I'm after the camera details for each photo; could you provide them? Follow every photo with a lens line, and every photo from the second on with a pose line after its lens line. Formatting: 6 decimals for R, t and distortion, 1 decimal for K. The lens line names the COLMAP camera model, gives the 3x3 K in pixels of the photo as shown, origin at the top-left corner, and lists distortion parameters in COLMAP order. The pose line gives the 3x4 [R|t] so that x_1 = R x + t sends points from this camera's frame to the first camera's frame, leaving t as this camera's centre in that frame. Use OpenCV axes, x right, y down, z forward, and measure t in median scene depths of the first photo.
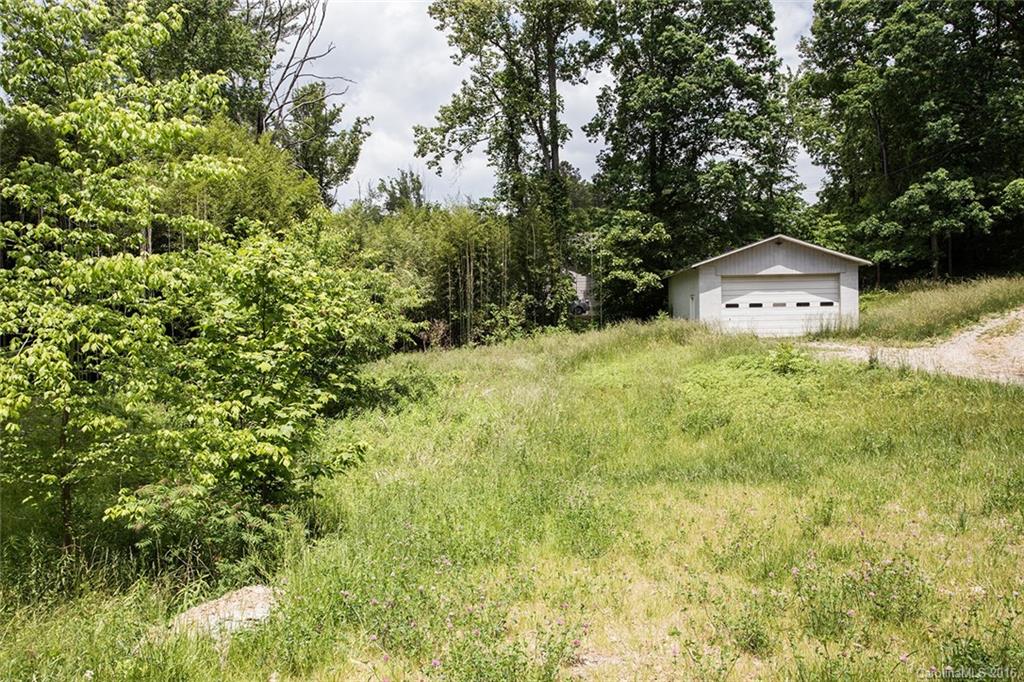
lens RADIAL K [[768.5, 0, 510.6], [0, 768.5, 333.2], [0, 0, 1]] dist [0.012315, 0.007281]
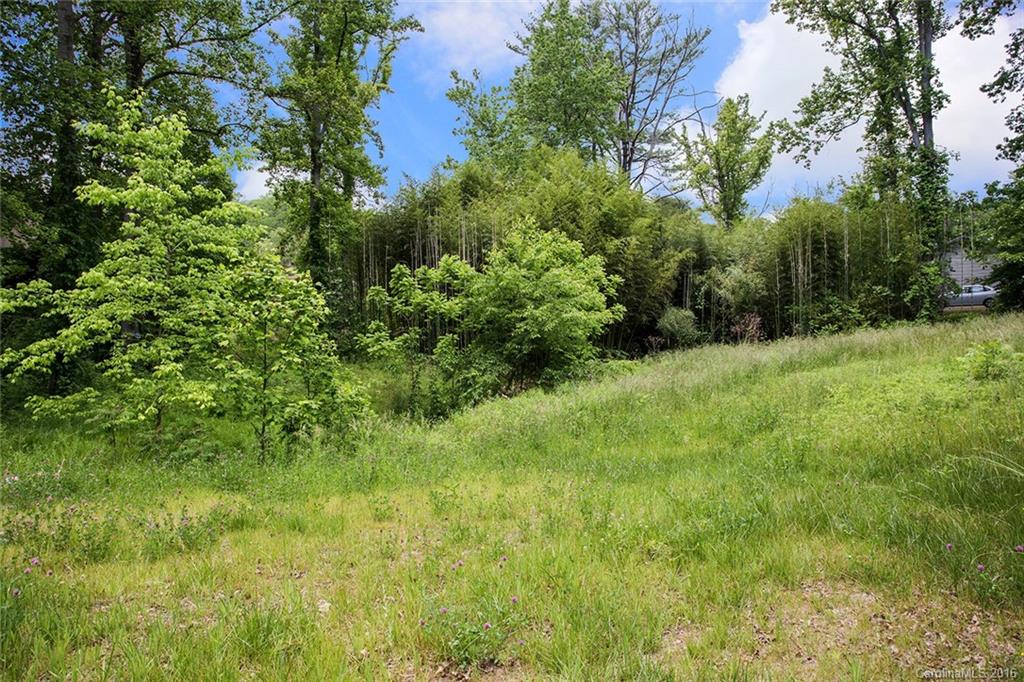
lens RADIAL K [[689.4, 0, 506.8], [0, 689.4, 336.4], [0, 0, 1]] dist [-0.007066, 0.016150]
pose [[0.754540, 0.017120, -0.656030, 0.208579], [-0.010091, 0.999844, 0.014487, 0.002673], [0.656176, -0.004311, 0.754596, 0.077459]]
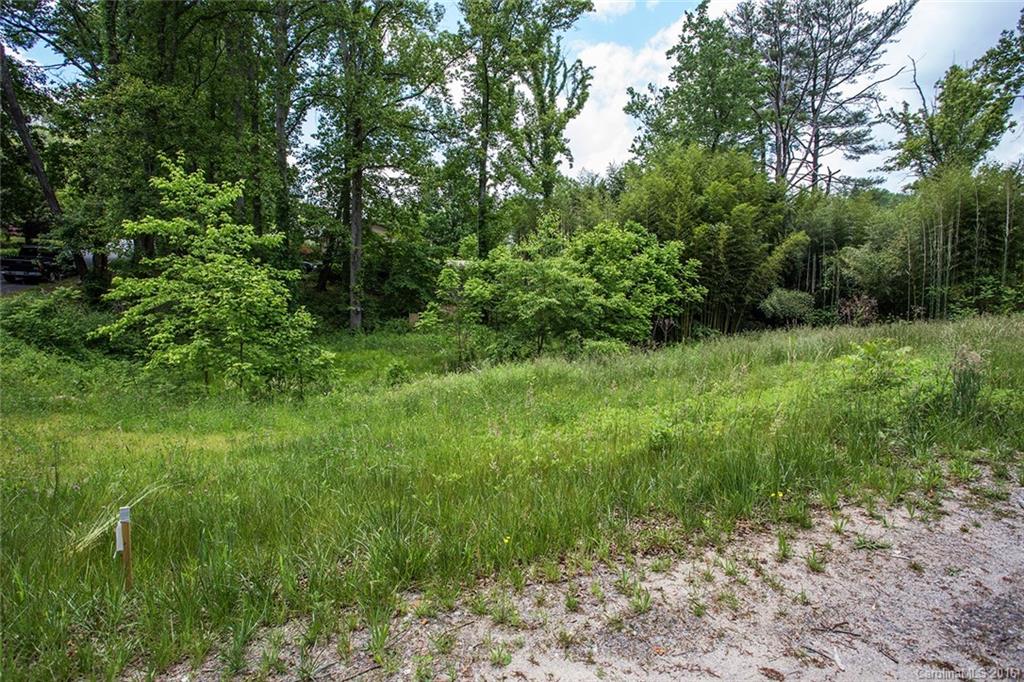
lens RADIAL K [[540.5, 0, 510.5], [0, 540.5, 333.2], [0, 0, 1]] dist [-0.001635, 0.004683]
pose [[0.379155, 0.067922, -0.922837, 0.299382], [-0.020774, 0.997676, 0.064896, -0.002789], [0.925100, -0.005435, 0.379685, 0.245114]]
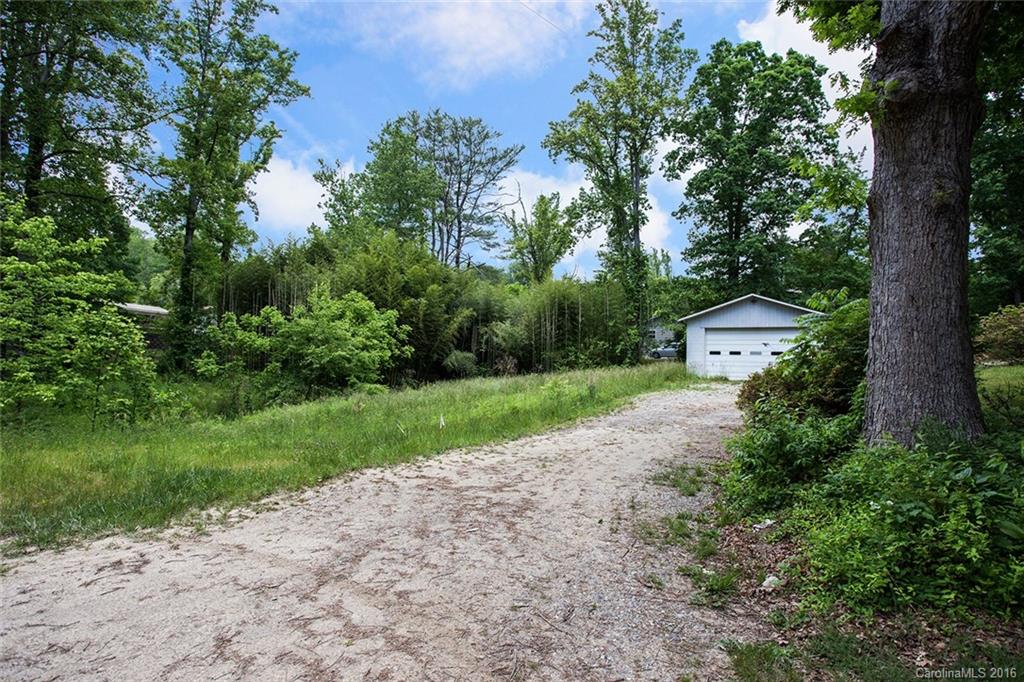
lens RADIAL K [[588.0, 0, 512.0], [0, 588.0, 337.9], [0, 0, 1]] dist [-0.021226, 0.005848]
pose [[0.863495, 0.020632, -0.503934, 0.369420], [-0.049705, 0.997780, -0.044319, -0.001889], [0.501901, 0.063317, 0.862604, 0.033753]]
